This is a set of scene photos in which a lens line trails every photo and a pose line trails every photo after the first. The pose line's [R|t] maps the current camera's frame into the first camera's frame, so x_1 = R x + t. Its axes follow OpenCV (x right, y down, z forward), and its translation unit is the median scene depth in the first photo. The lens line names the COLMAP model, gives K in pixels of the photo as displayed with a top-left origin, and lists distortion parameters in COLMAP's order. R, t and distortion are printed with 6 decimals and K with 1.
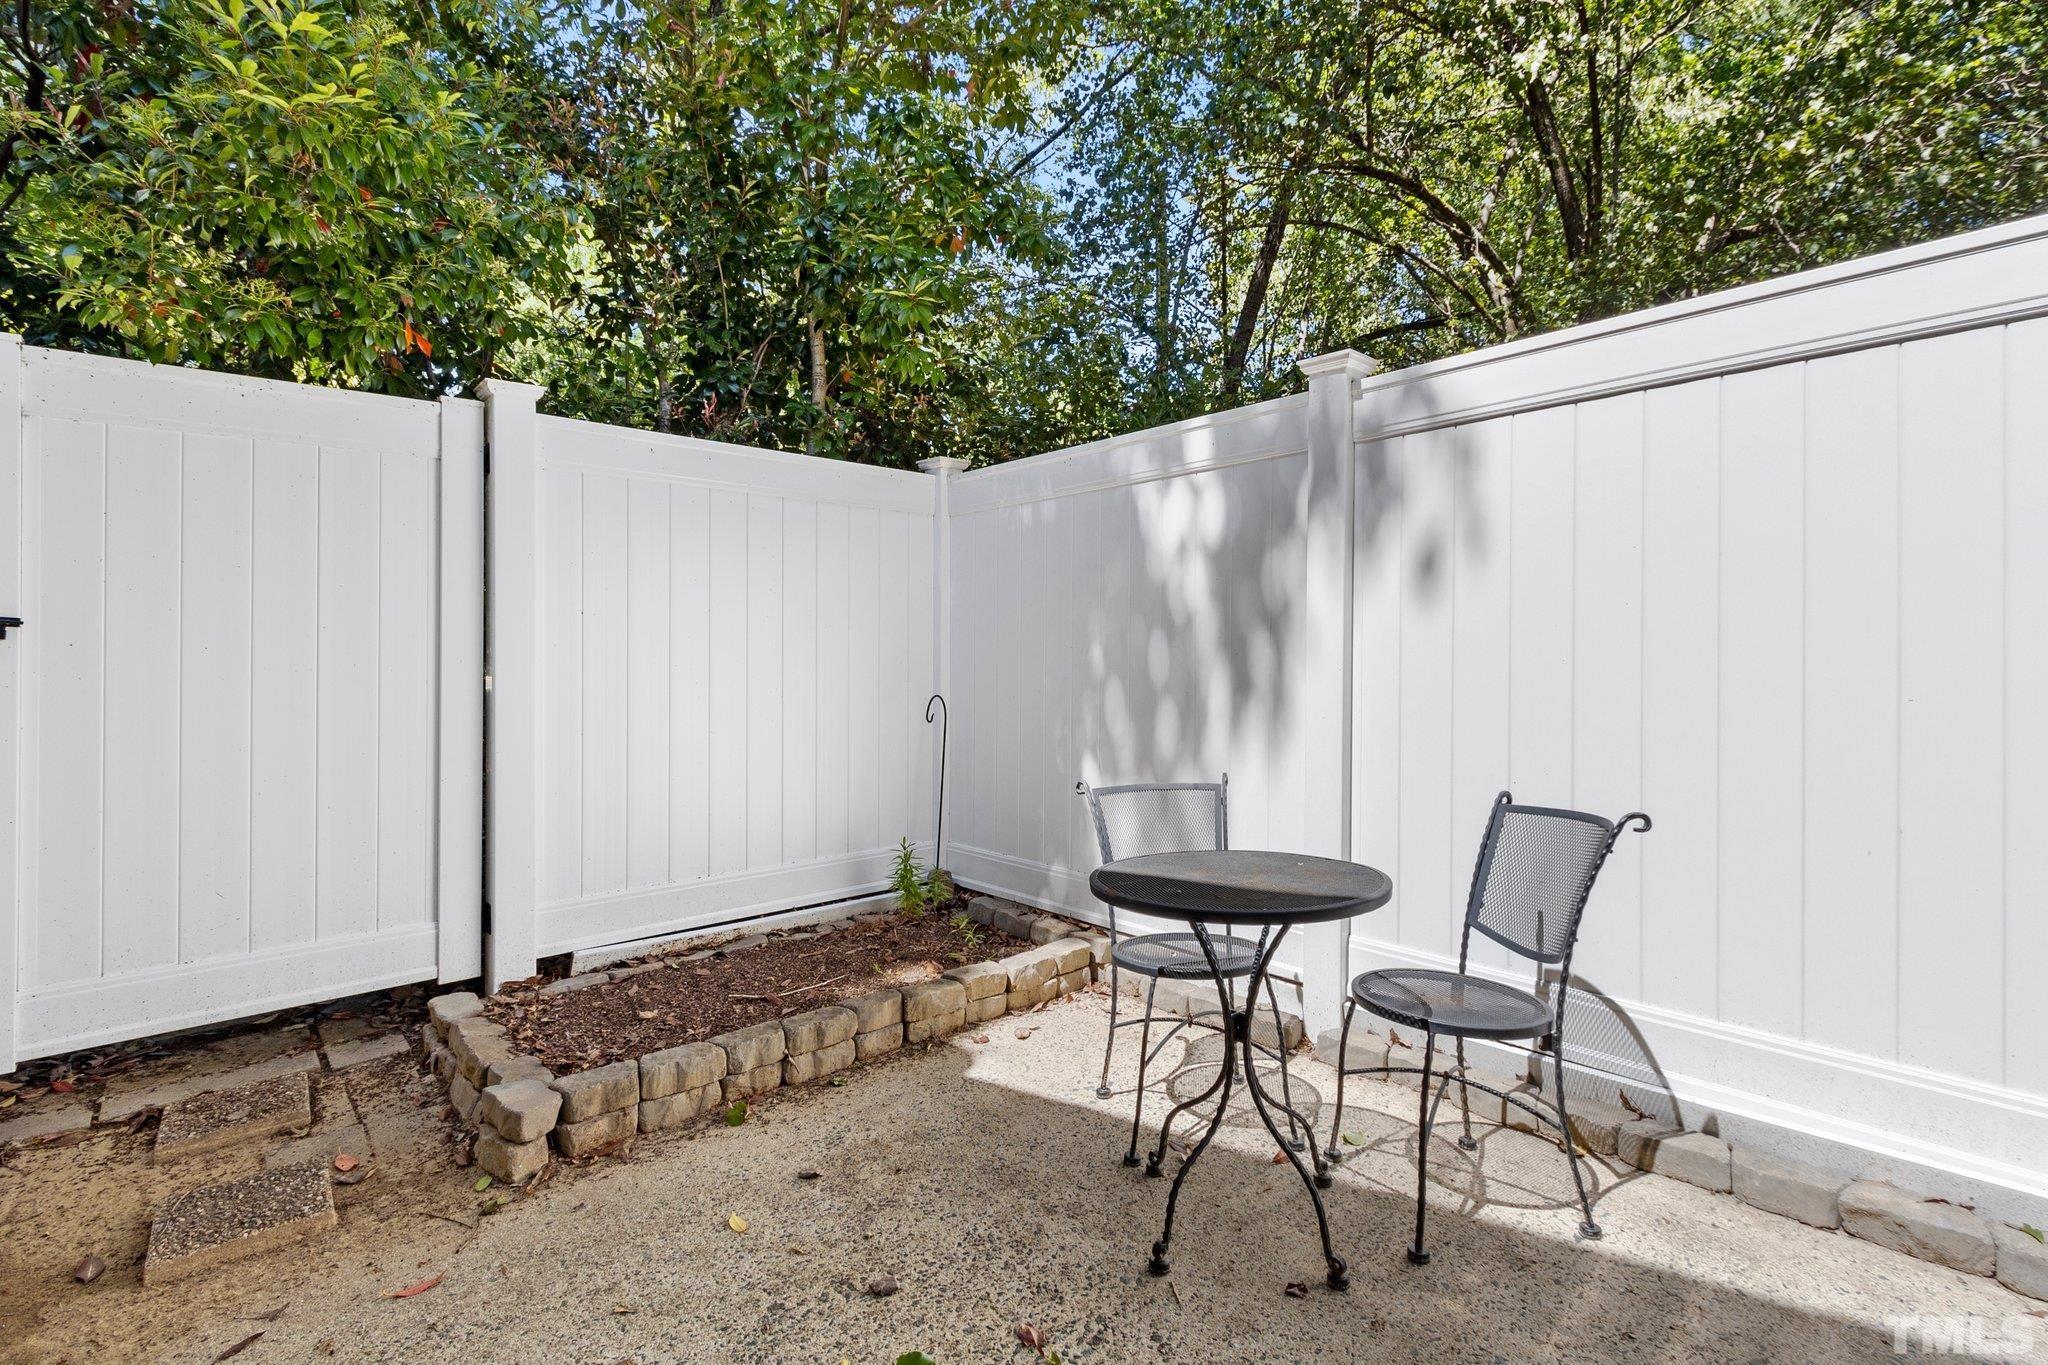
lens RADIAL K [[956.2, 0, 1023.2], [0, 956.2, 652.4], [0, 0, 1]] dist [0.000085, -0.000269]
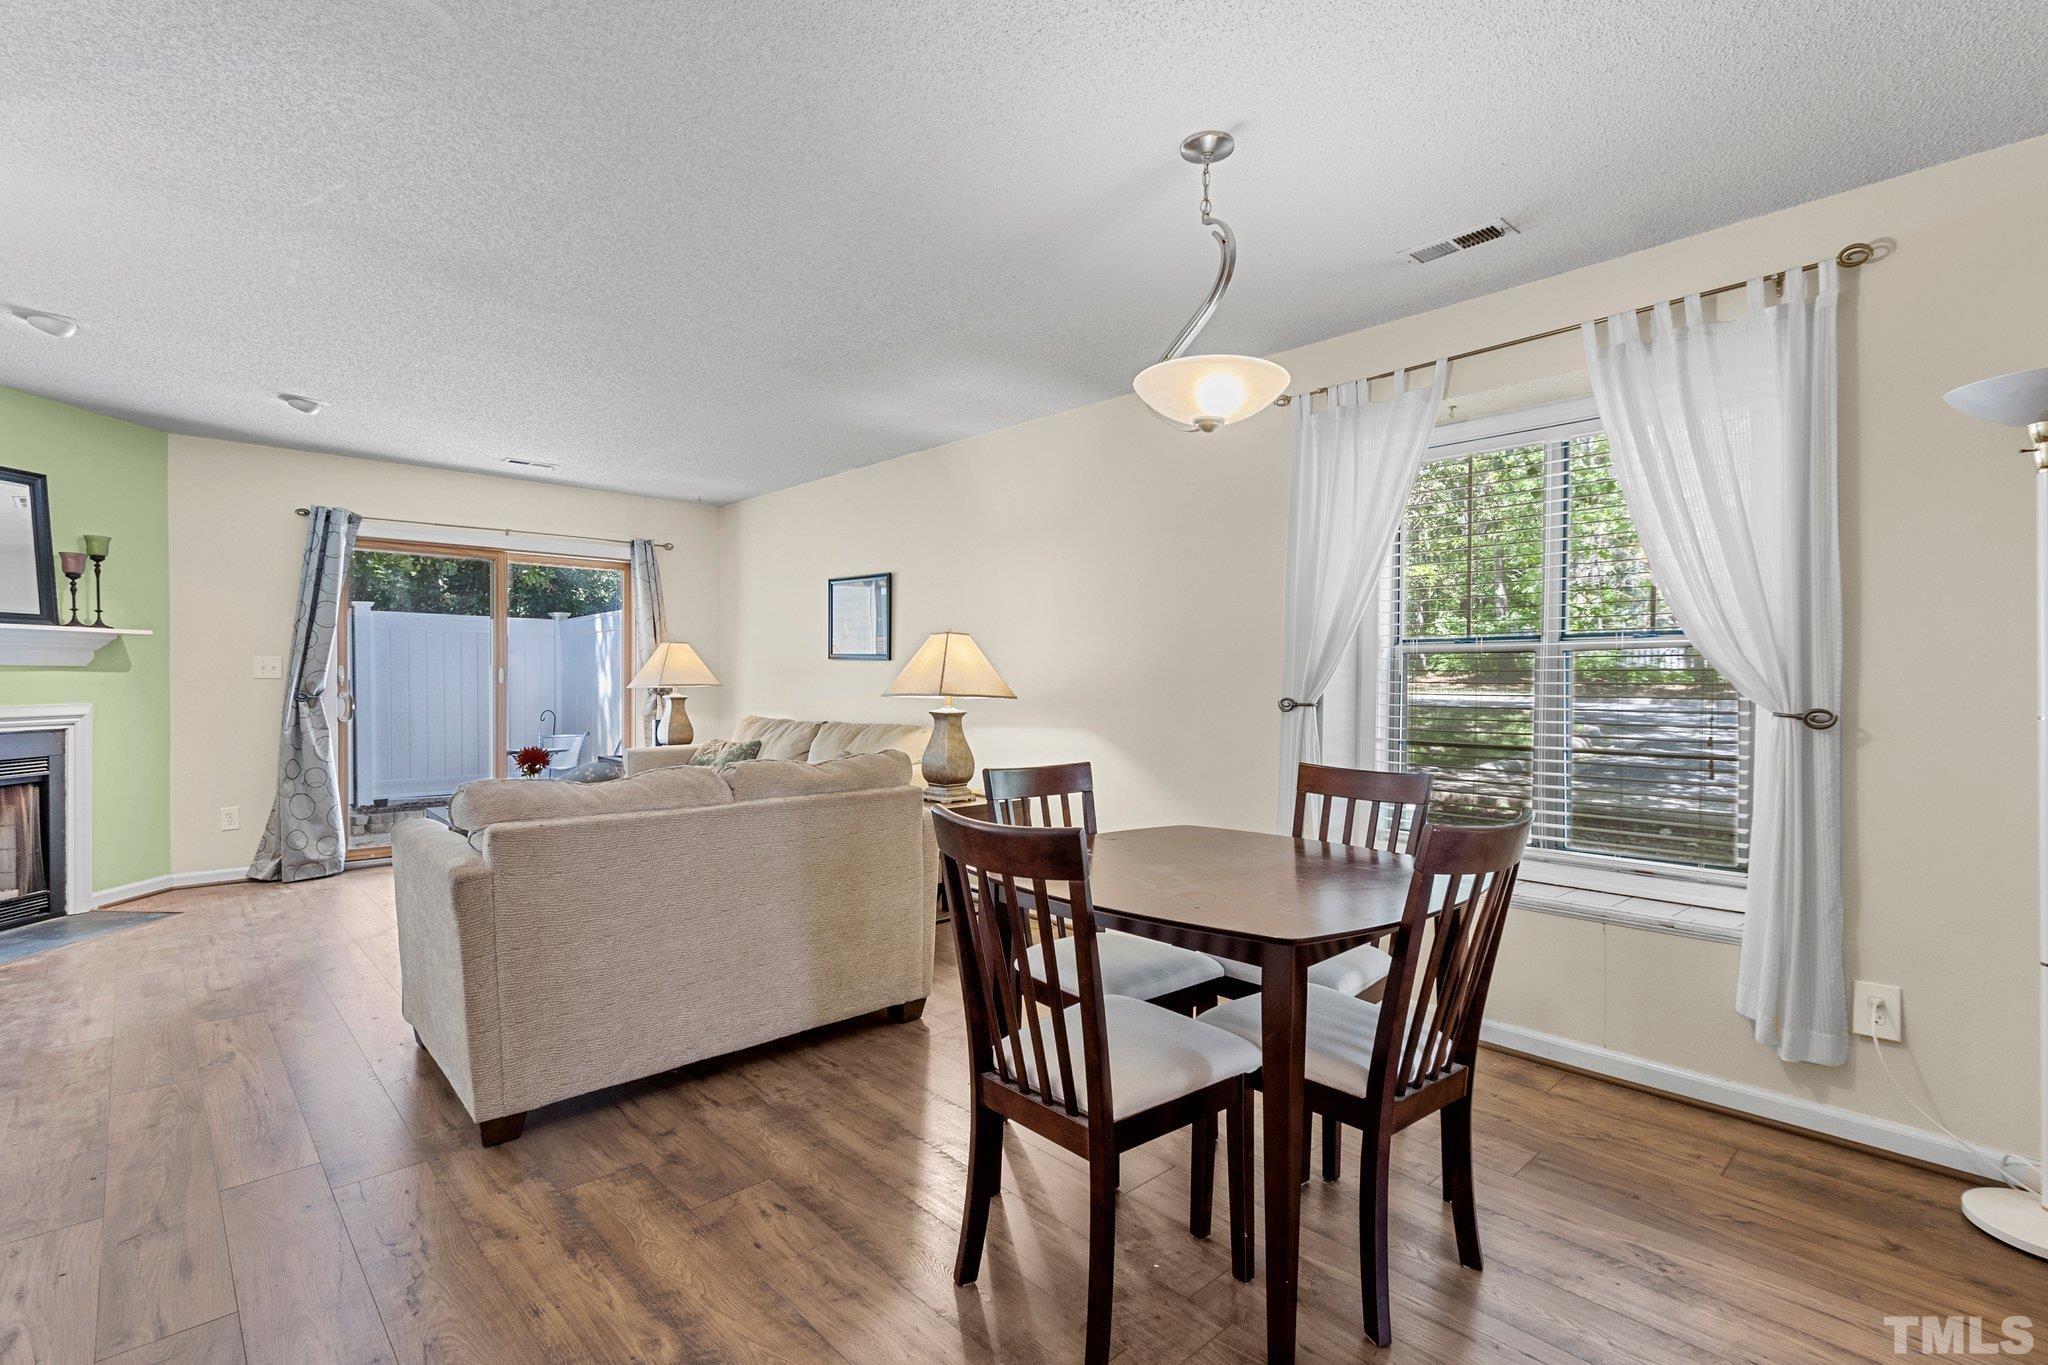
lens RADIAL K [[925.9, 0, 1022.0], [0, 925.9, 688.8], [0, 0, 1]] dist [-0.001334, -0.000341]
pose [[0.999102, 0.000638, 0.042376, 1.350744], [-0.000822, 0.999990, 0.004324, -0.026079], [-0.042373, -0.004355, 0.999092, -1.901251]]
